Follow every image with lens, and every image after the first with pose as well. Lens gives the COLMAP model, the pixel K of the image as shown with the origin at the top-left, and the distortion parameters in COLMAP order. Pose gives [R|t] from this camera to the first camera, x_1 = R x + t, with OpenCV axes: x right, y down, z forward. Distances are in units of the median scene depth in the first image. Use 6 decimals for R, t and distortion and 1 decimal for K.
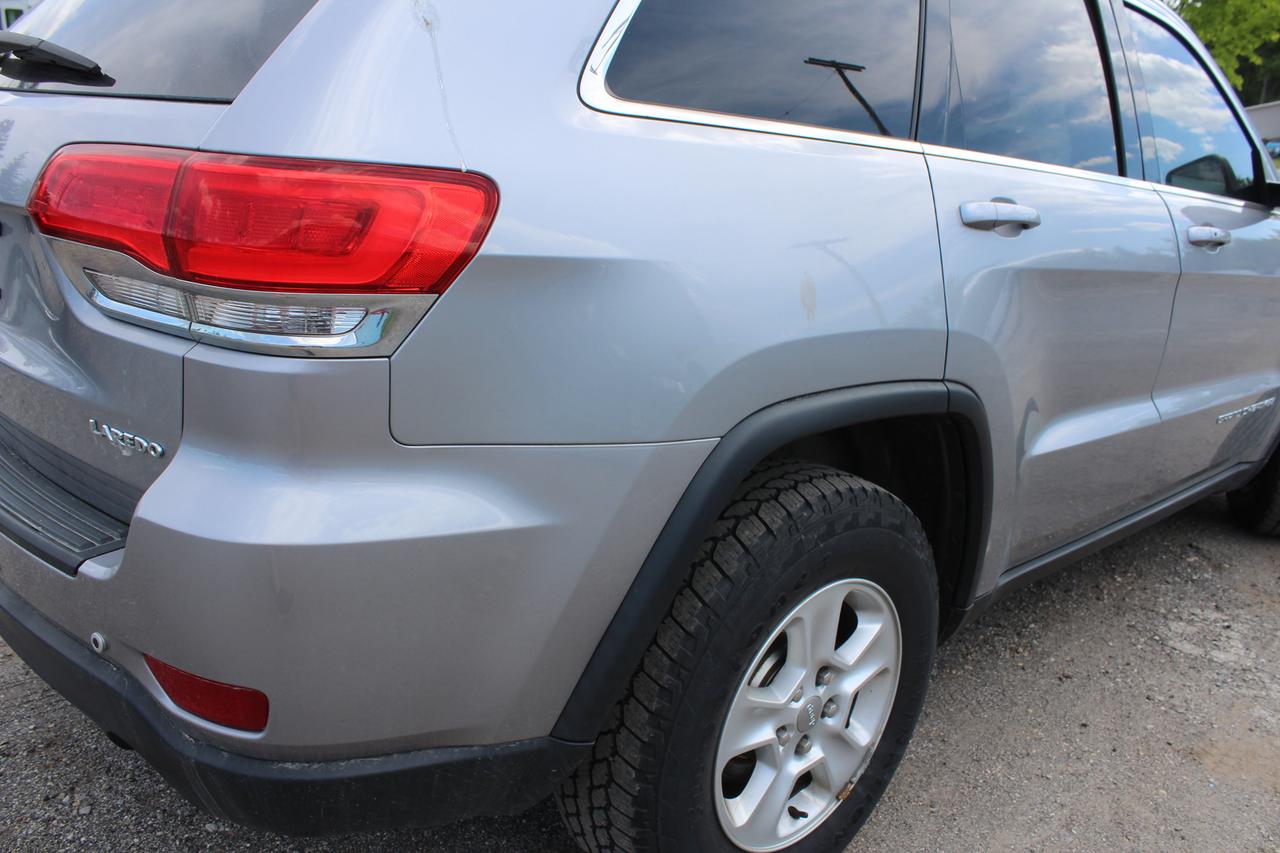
lens RADIAL K [[1033.3, 0, 640.0], [0, 1033.3, 426.5], [0, 0, 1]] dist [-0.176878, 0.144146]
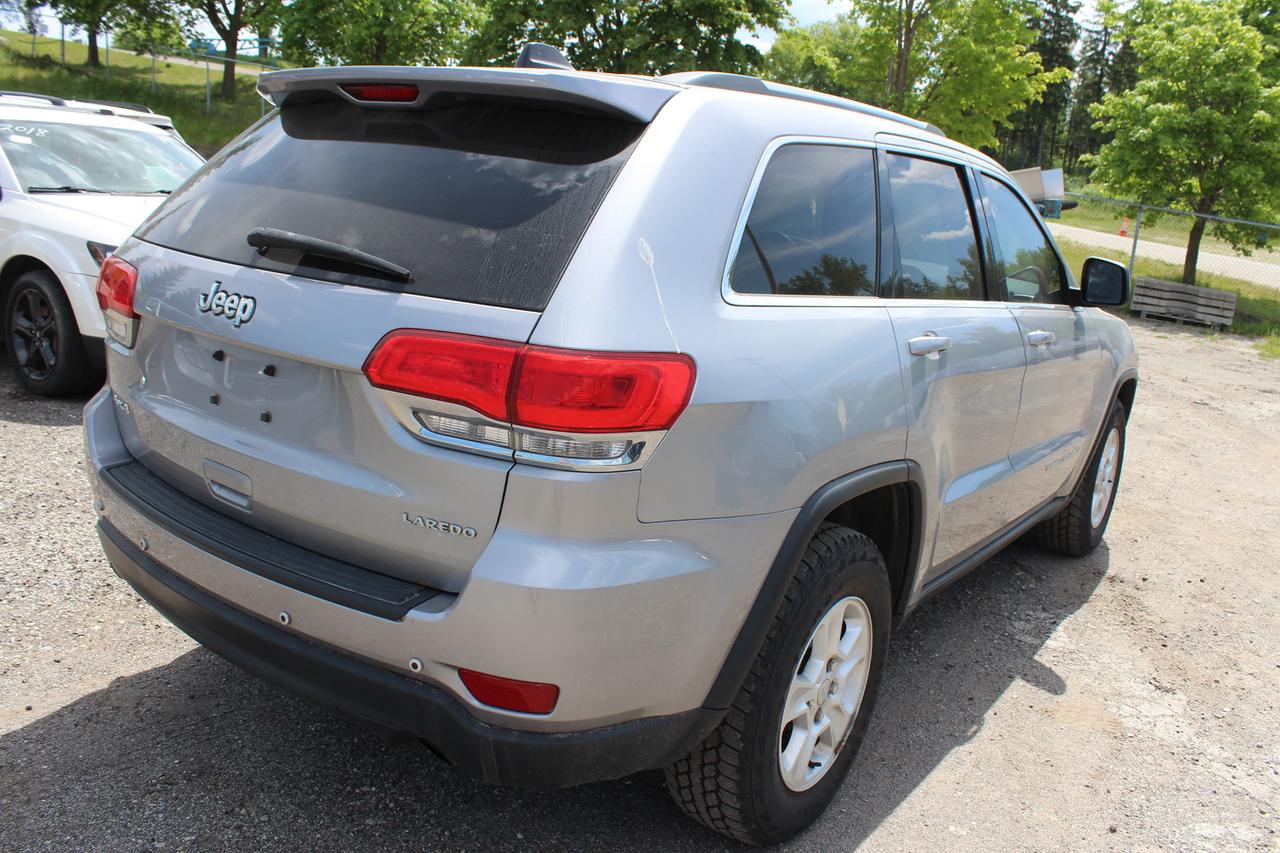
lens RADIAL K [[1033.3, 0, 640.0], [0, 1033.3, 426.5], [0, 0, 1]] dist [-0.176878, 0.144146]
pose [[0.978927, -0.019878, 0.203240, -0.374210], [0.026967, 0.999119, -0.032167, -0.056018], [-0.202422, 0.036970, 0.978600, -0.375910]]
